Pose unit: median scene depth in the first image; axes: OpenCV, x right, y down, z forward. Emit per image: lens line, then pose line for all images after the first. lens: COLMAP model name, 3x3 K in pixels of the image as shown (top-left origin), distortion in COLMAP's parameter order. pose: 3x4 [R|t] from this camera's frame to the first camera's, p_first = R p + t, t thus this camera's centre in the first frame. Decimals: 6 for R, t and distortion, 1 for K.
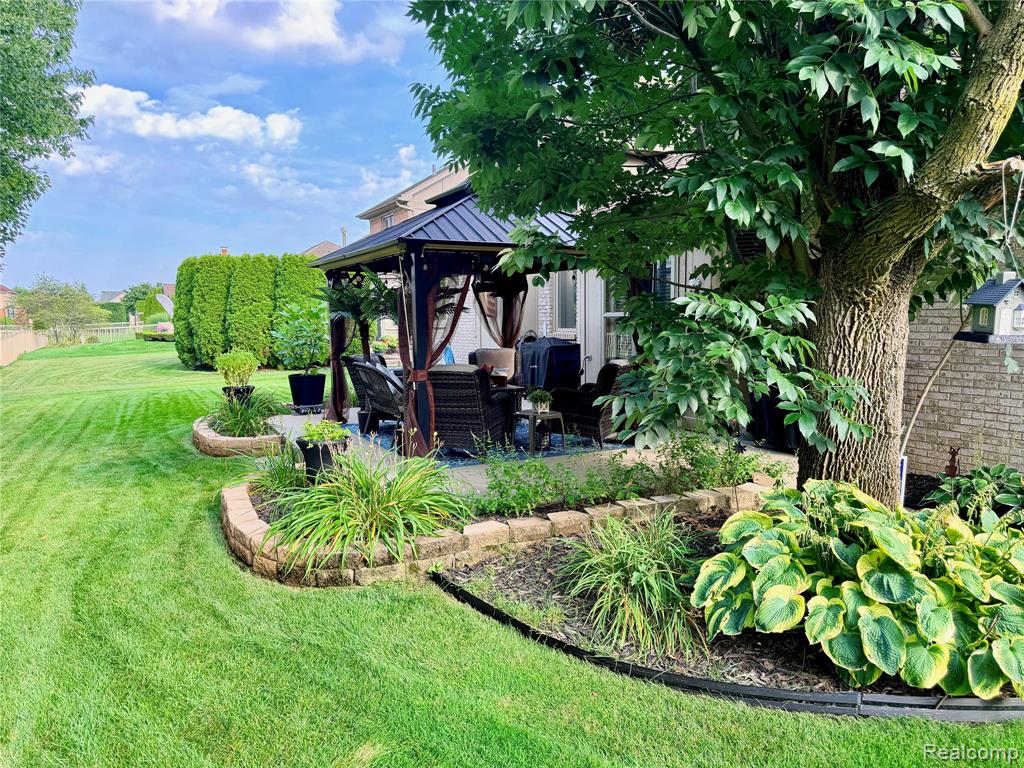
lens RADIAL K [[728.3, 0, 511.2], [0, 728.3, 377.5], [0, 0, 1]] dist [0.057707, -0.062209]
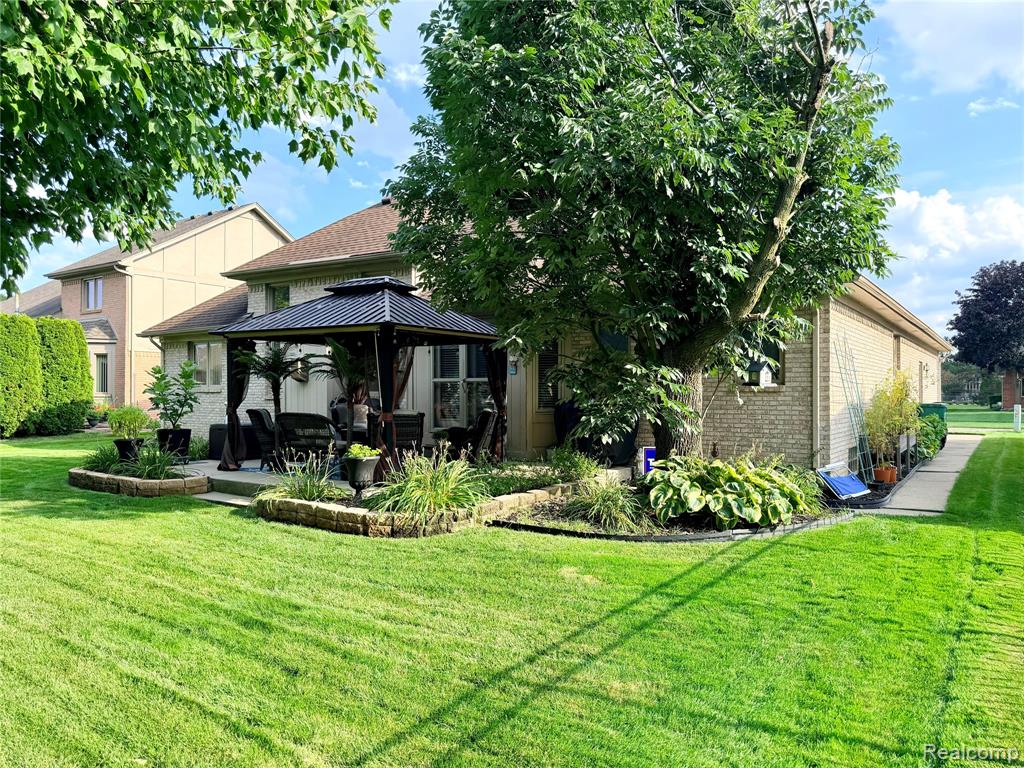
lens RADIAL K [[728.3, 0, 511.8], [0, 728.3, 389.5], [0, 0, 1]] dist [0.057707, -0.062209]
pose [[0.881664, 0.012810, 0.471704, -1.152001], [0.028666, 0.996331, -0.080638, 0.131153], [-0.471006, 0.084617, 0.878062, -0.708194]]
